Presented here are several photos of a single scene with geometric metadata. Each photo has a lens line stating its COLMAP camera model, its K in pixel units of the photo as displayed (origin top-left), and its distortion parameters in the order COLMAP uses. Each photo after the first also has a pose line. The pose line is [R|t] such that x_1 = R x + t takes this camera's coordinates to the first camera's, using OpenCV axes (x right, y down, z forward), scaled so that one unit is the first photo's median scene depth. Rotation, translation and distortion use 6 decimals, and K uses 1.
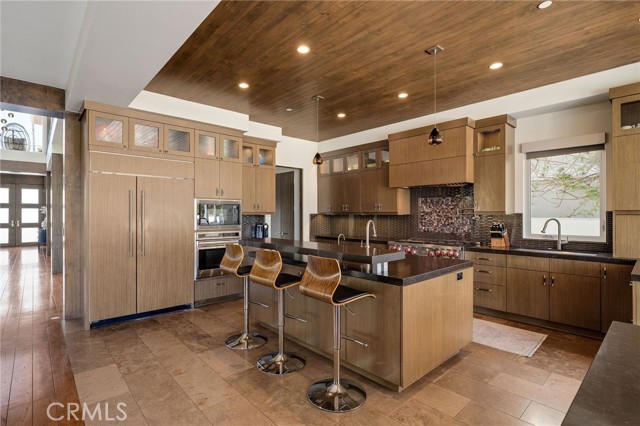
lens RADIAL K [[312.5, 0, 320.1], [0, 312.5, 214.0], [0, 0, 1]] dist [-0.001888, -0.000169]
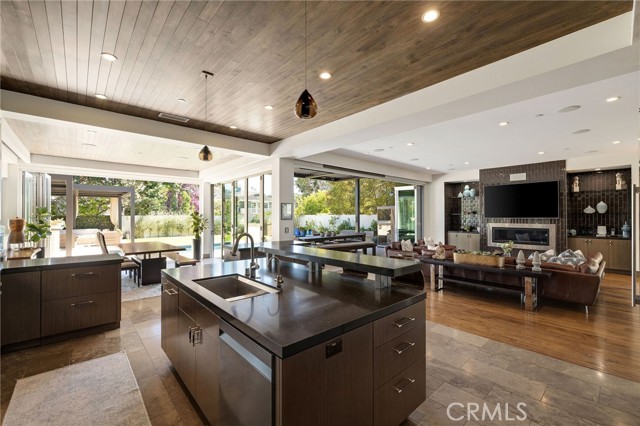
lens RADIAL K [[274.2, 0, 321.9], [0, 274.2, 213.7], [0, 0, 1]] dist [0.004613, 0.000070]
pose [[-0.999983, 0.000384, 0.005890, -0.043232], [0.000300, 0.999898, -0.014279, -0.019521], [-0.005895, -0.014277, -0.999881, 1.873475]]
